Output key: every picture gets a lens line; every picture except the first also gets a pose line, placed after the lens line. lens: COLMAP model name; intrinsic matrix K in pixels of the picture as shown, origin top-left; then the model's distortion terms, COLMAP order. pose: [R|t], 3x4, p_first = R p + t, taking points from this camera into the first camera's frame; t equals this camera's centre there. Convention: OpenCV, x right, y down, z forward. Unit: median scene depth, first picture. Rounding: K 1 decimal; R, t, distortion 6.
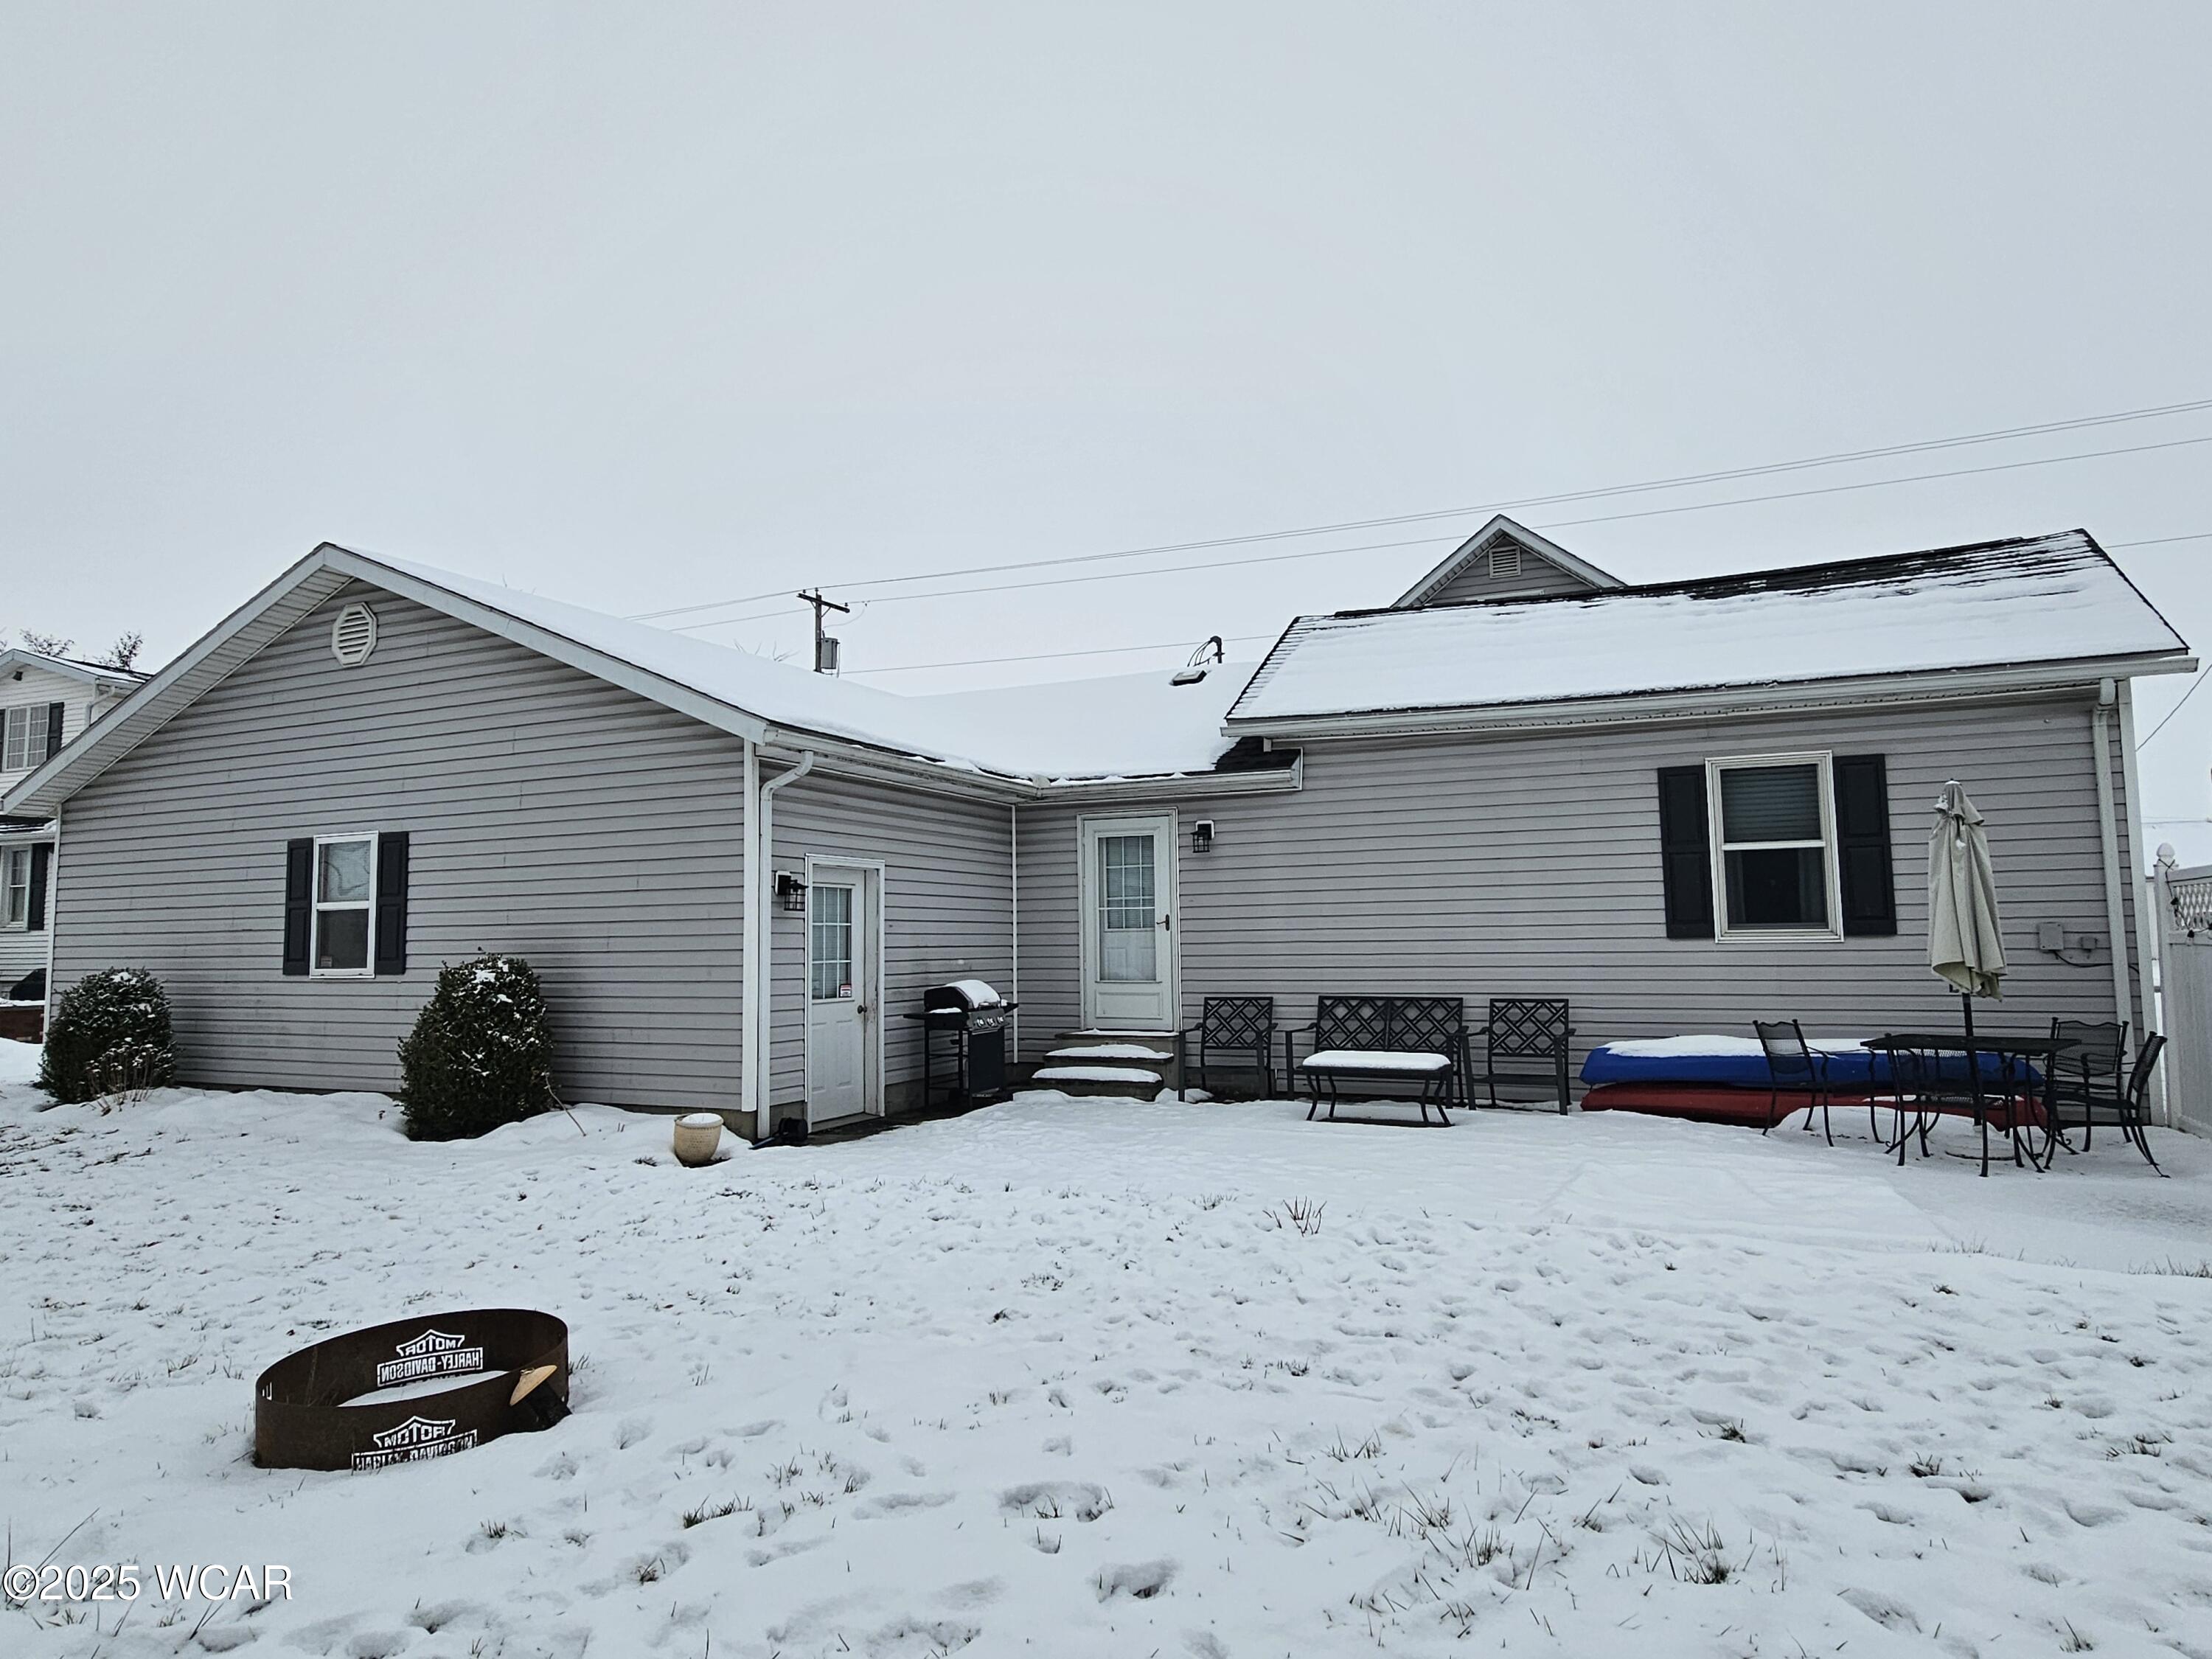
lens RADIAL K [[970.8, 0, 1092.6], [0, 970.8, 842.4], [0, 0, 1]] dist [0.002276, -0.000260]
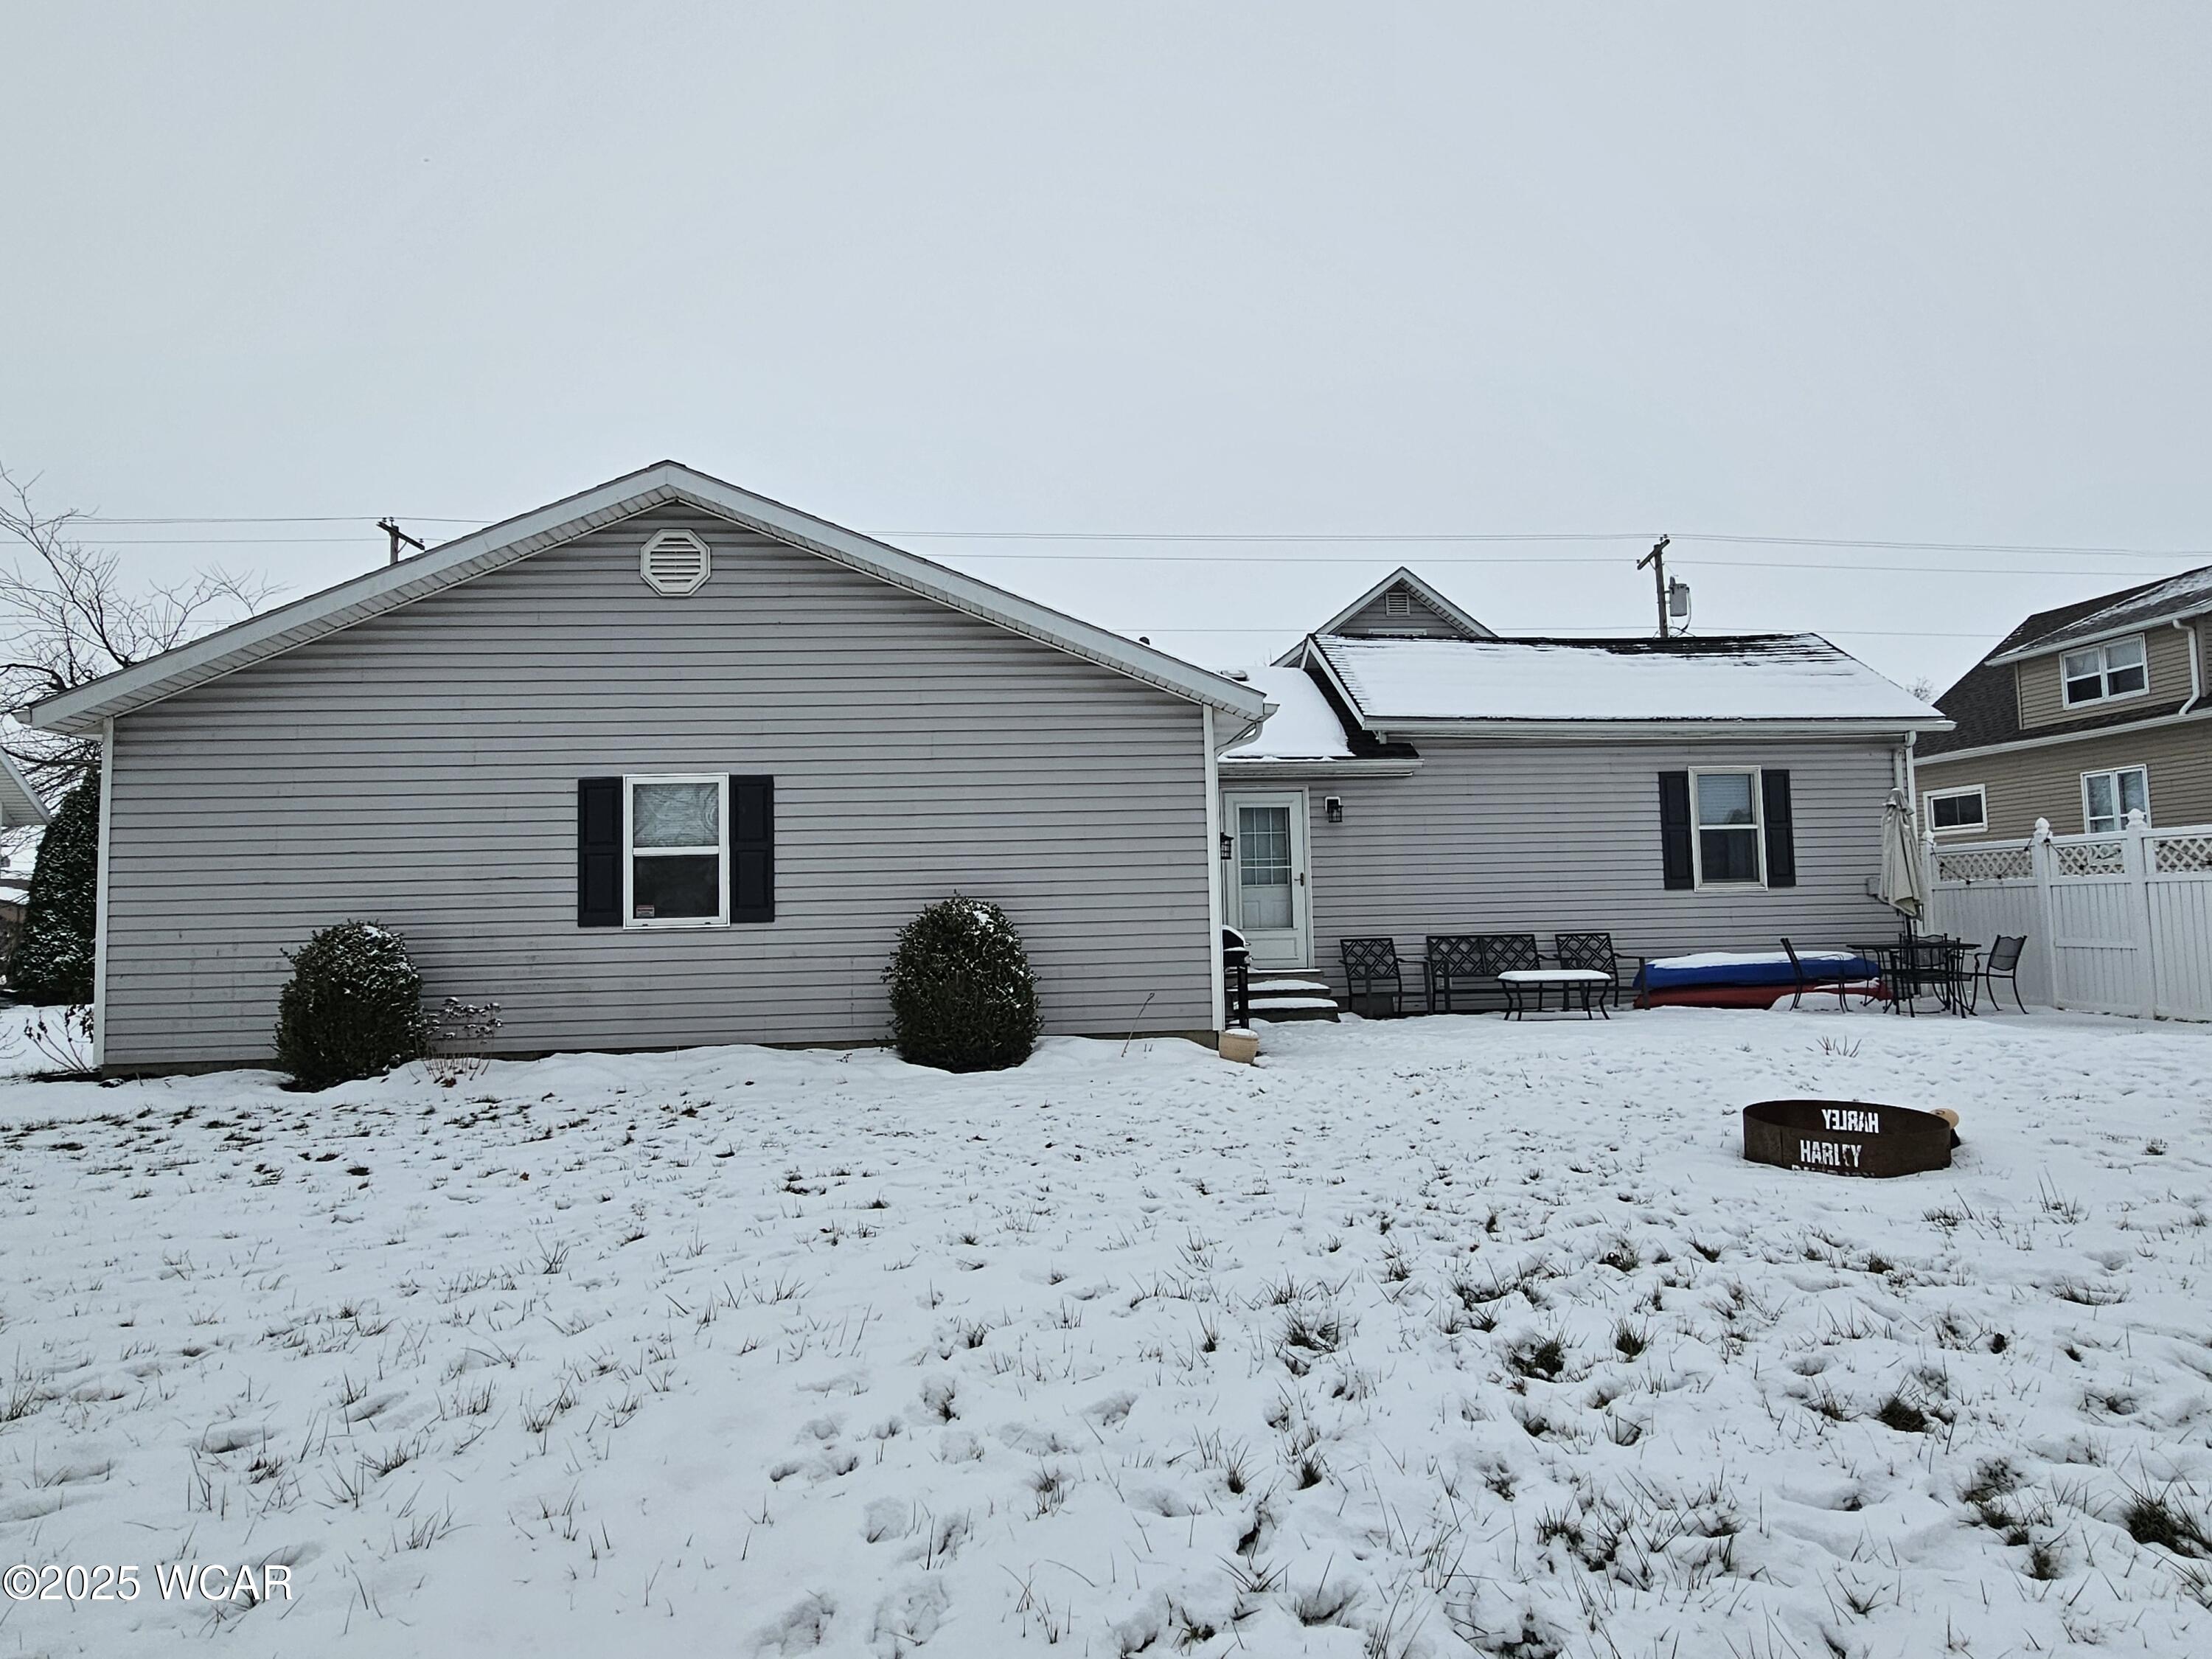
lens RADIAL K [[909.6, 0, 1107.2], [0, 909.6, 831.9], [0, 0, 1]] dist [0.001436, -0.001156]
pose [[0.933592, 0.024500, 0.357499, -0.676780], [-0.027661, 0.999610, 0.003731, 0.031109], [-0.357268, -0.013372, 0.933906, 0.030665]]
